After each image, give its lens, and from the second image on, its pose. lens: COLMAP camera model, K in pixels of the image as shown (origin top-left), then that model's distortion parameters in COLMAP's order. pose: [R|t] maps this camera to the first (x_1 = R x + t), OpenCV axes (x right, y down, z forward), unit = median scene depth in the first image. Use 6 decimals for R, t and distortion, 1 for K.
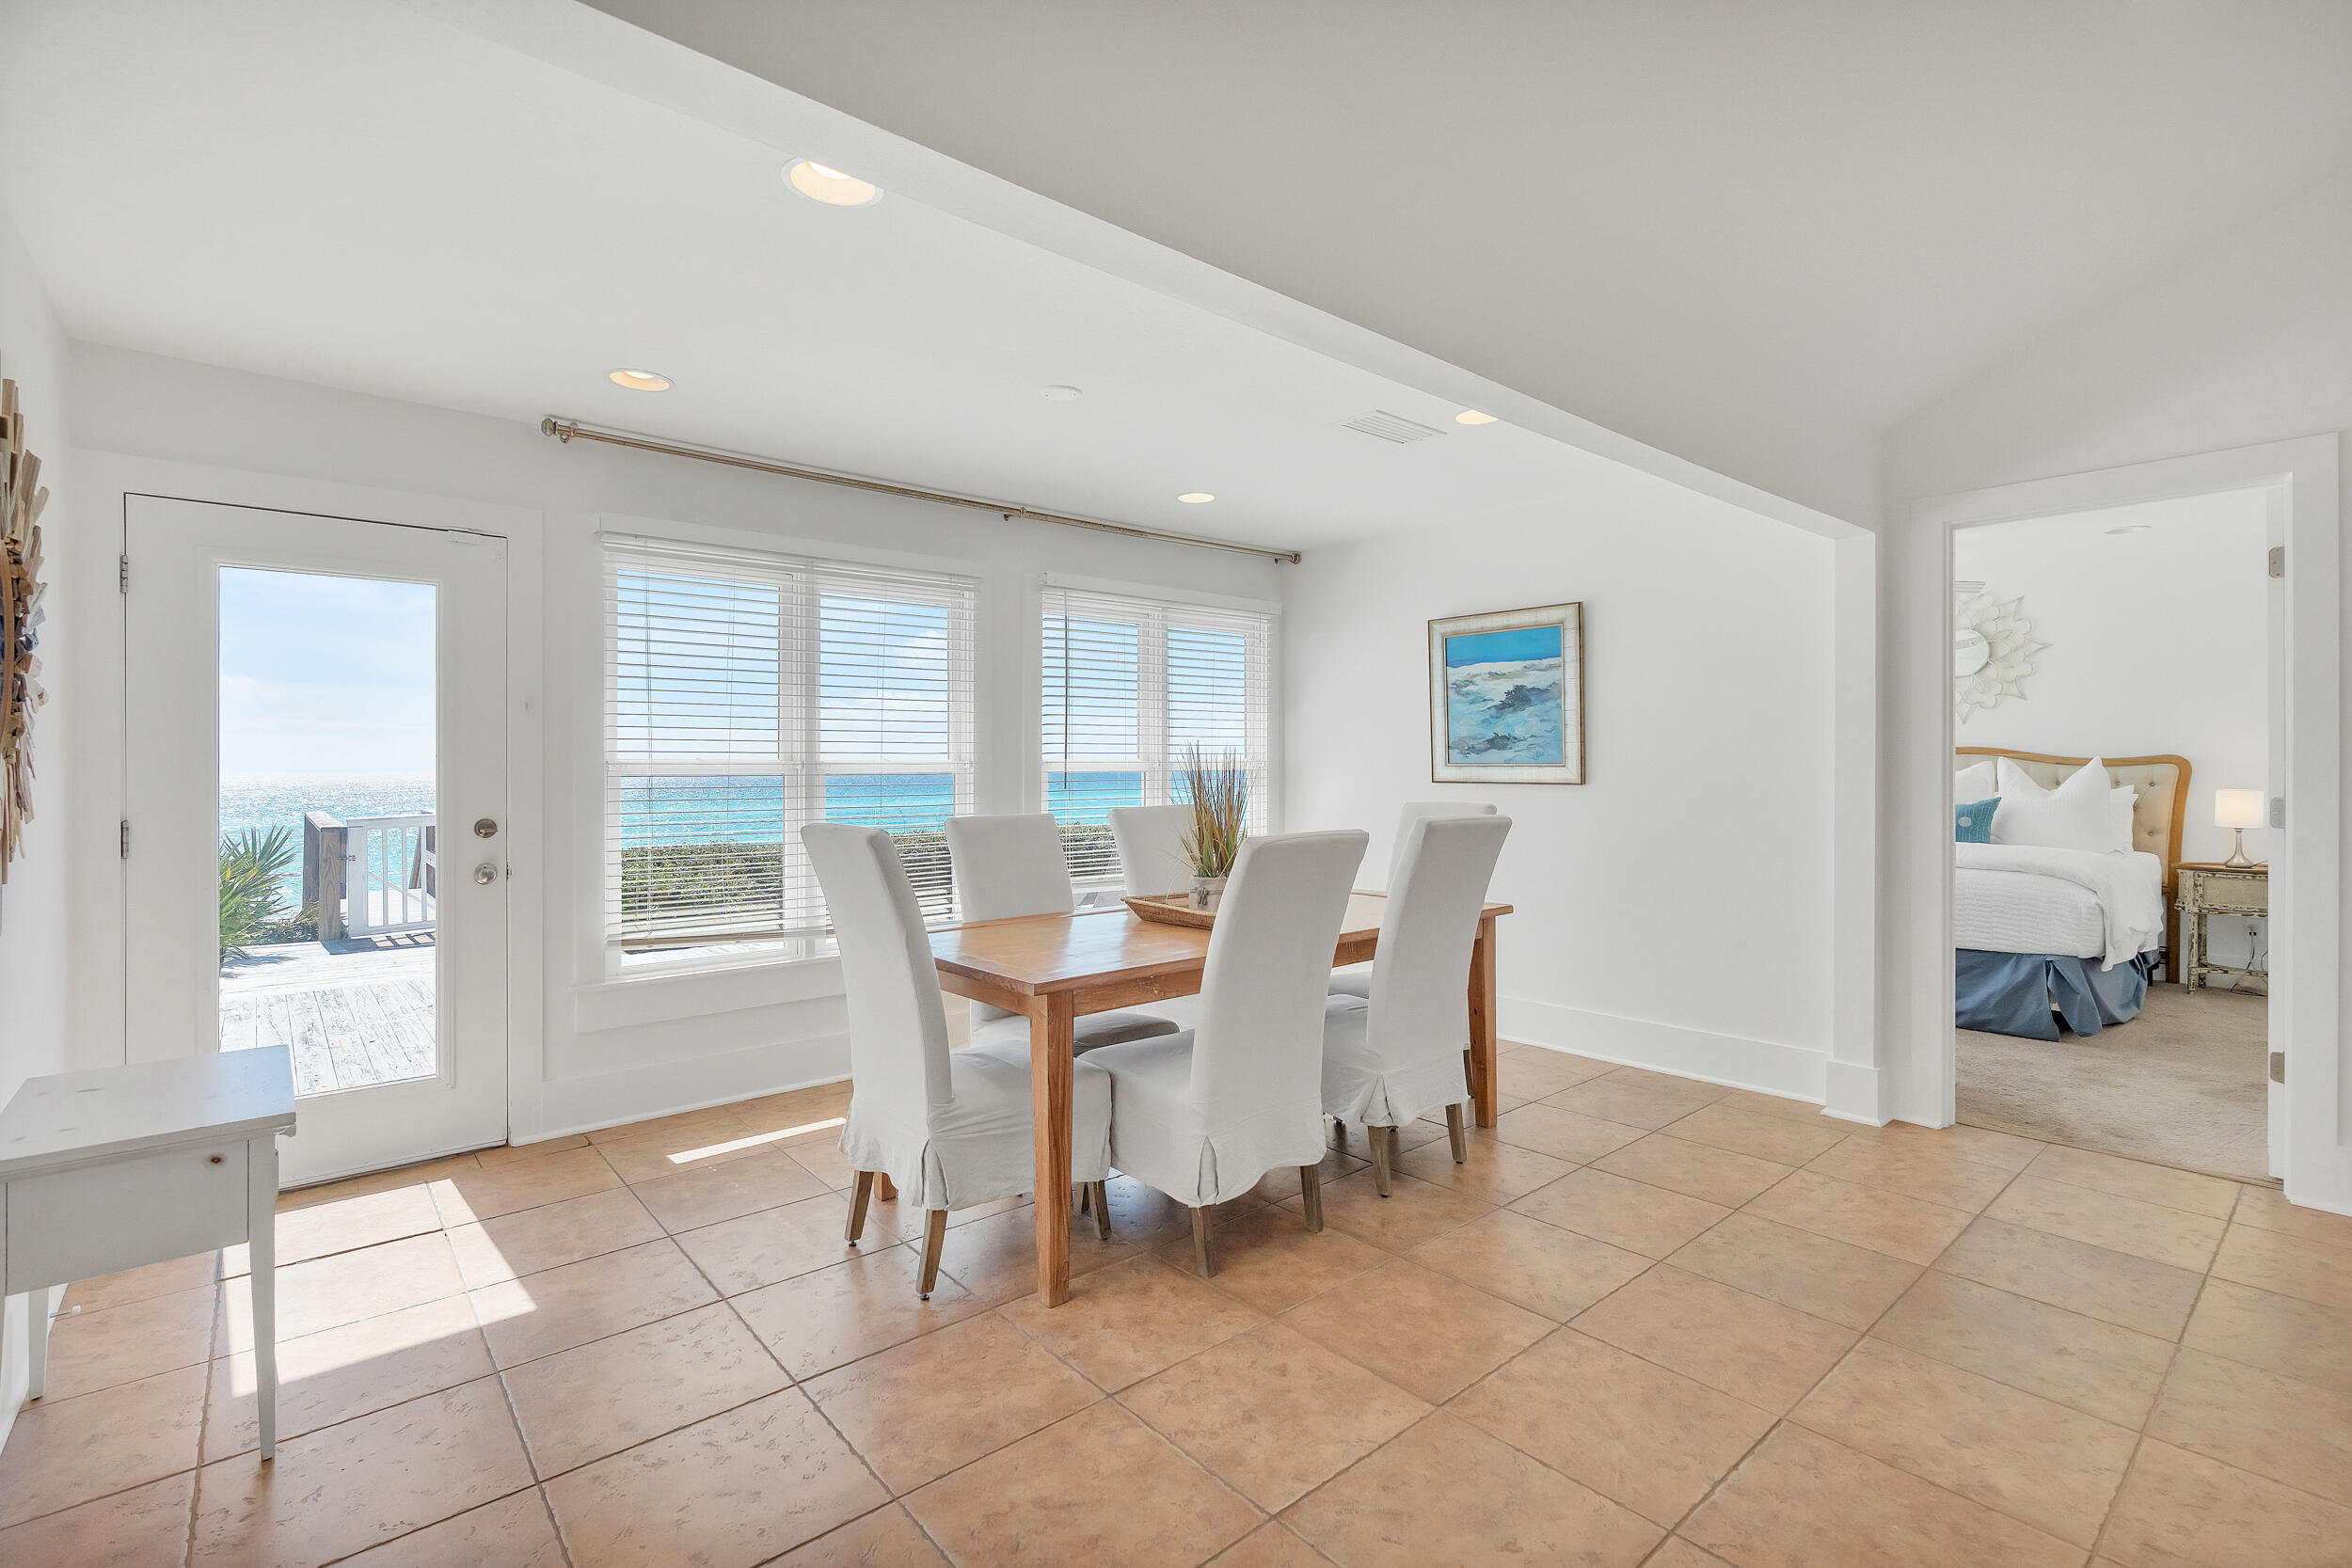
lens RADIAL K [[1062.0, 0, 1185.4], [0, 1062.0, 778.5], [0, 0, 1]] dist [-0.002059, 0.000225]
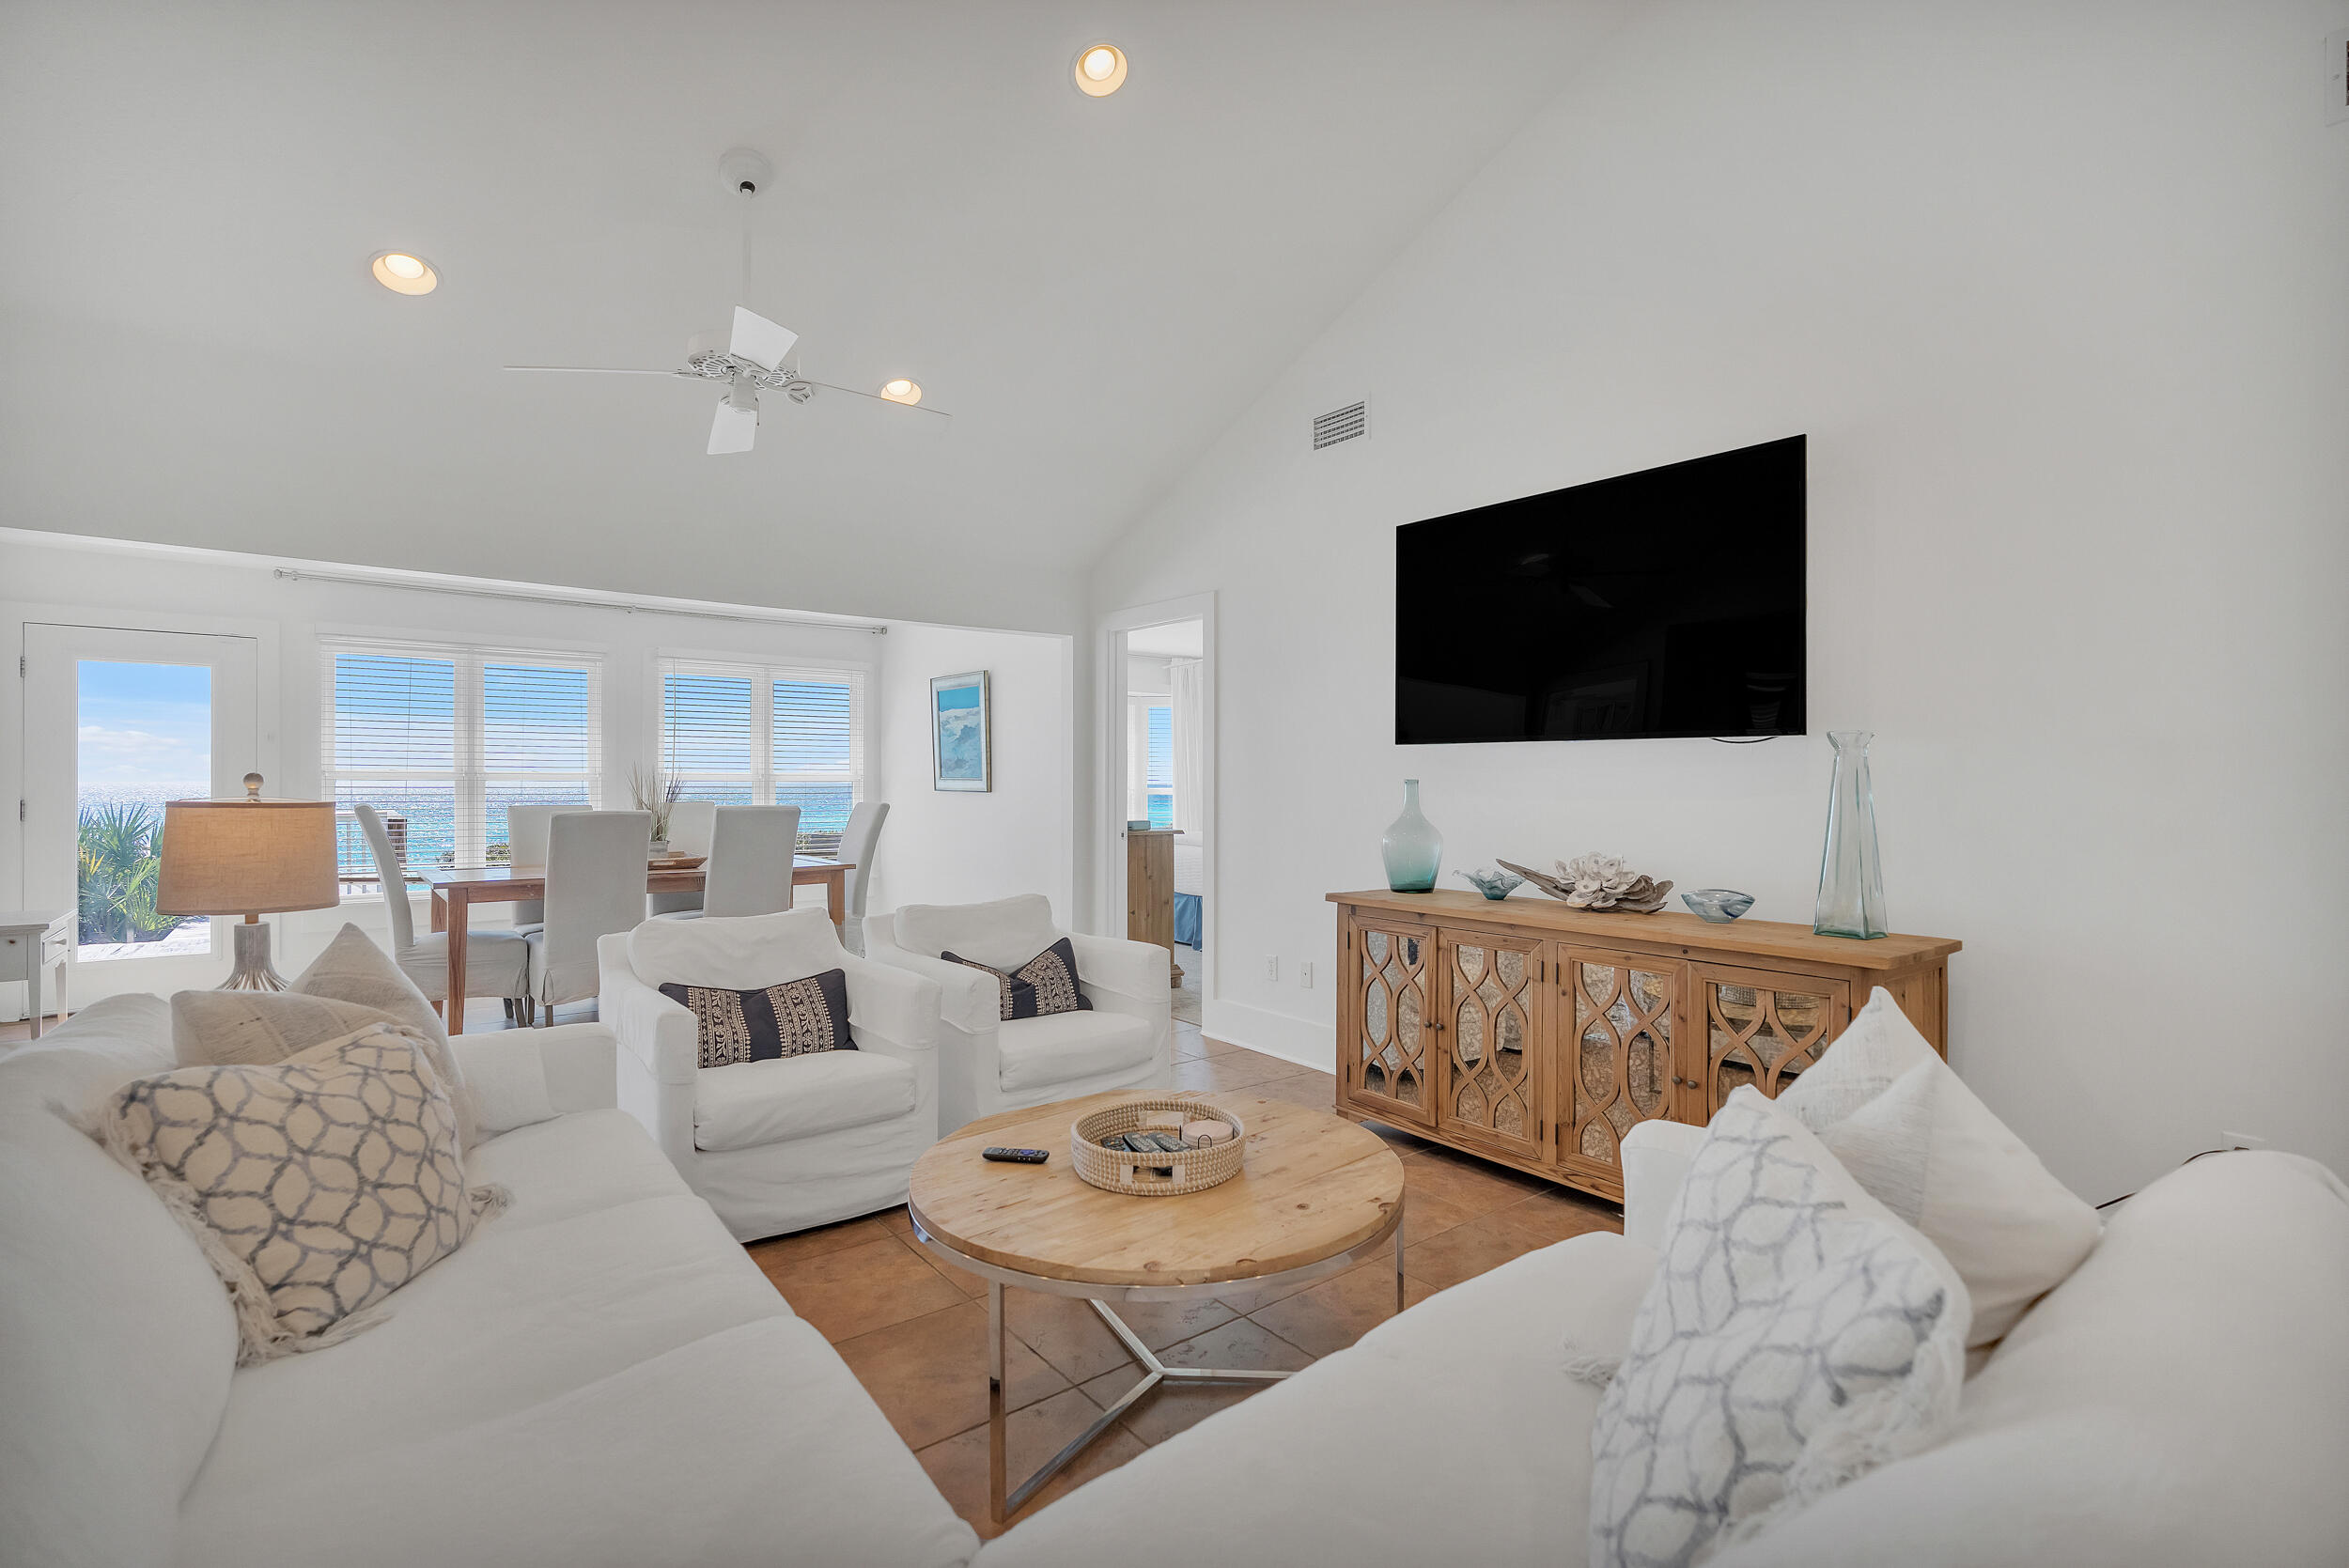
lens RADIAL K [[1073.7, 0, 1174.5], [0, 1073.7, 784.0], [0, 0, 1]] dist [-0.000122, 0.000311]
pose [[0.998902, 0.009565, -0.045867, 0.687421], [-0.010013, 0.999904, -0.009555, 0.005814], [0.045771, 0.010004, 0.998902, -0.490996]]
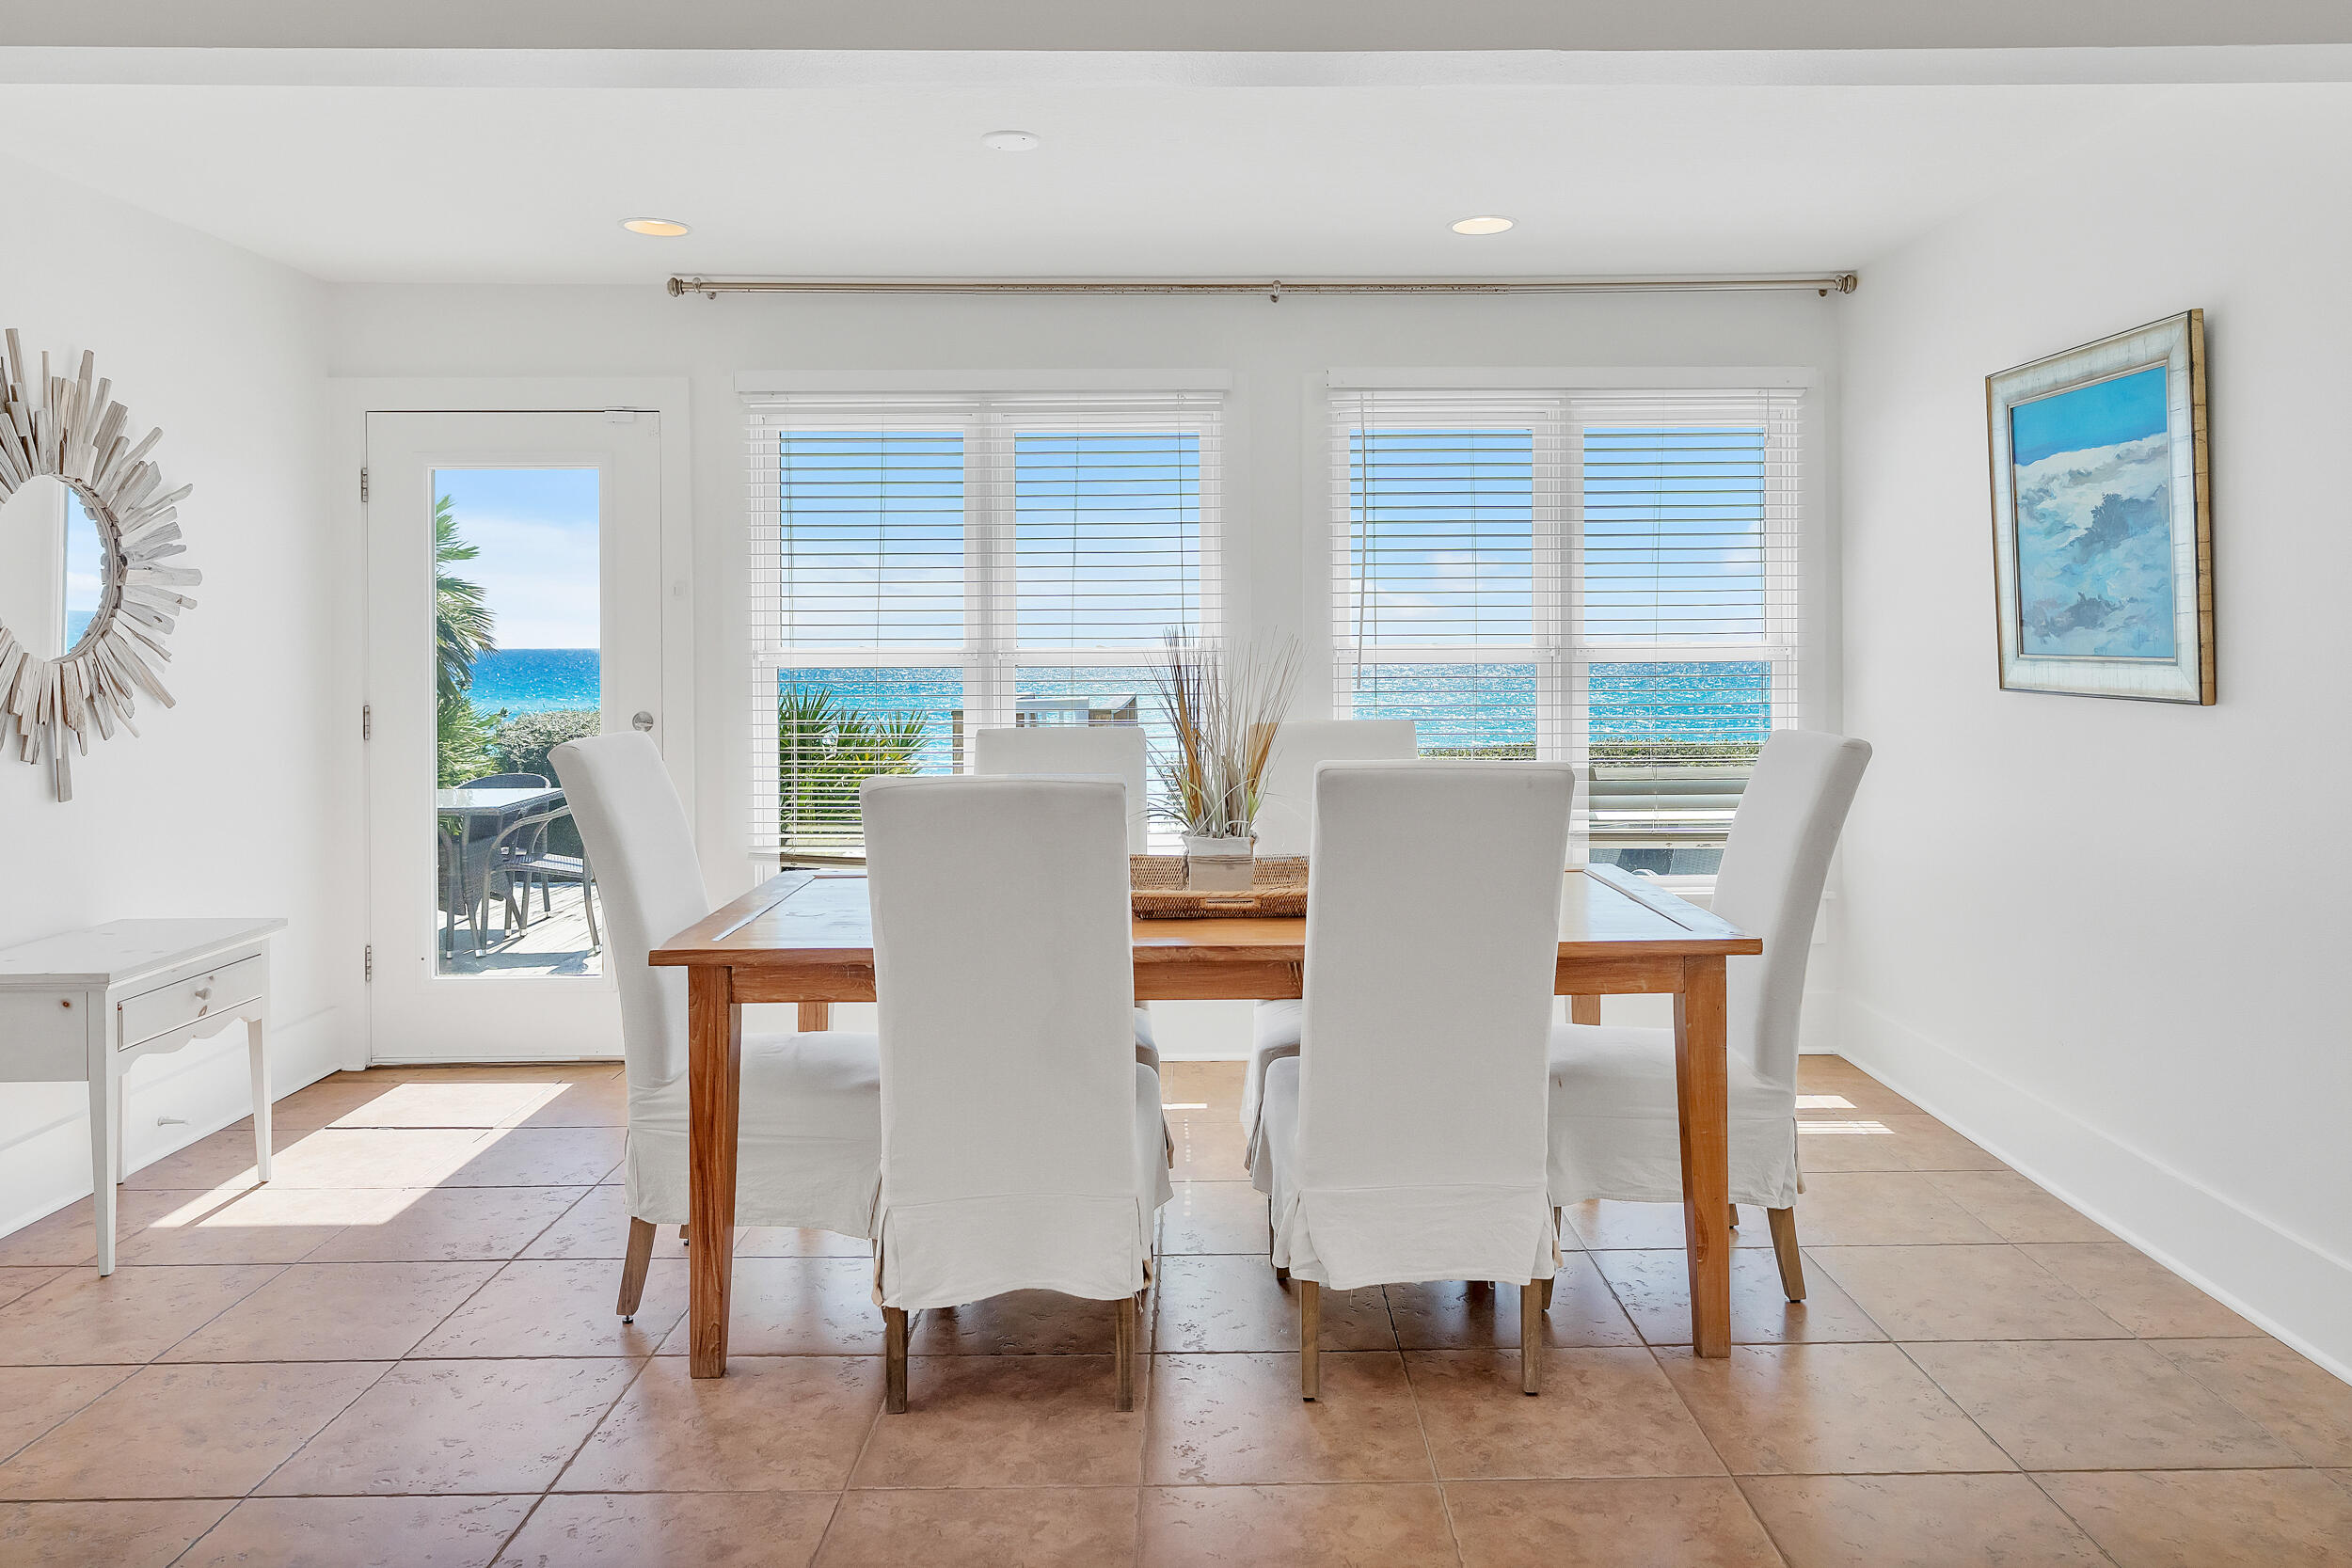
lens RADIAL K [[1546.3, 0, 1222.0], [0, 1546.3, 651.4], [0, 0, 1]] dist [-0.004078, 0.002791]
pose [[0.769001, 0.004864, -0.639229, 0.461673], [-0.005681, 0.999984, 0.000774, -0.014989], [0.639222, 0.003036, 0.769016, 0.203113]]
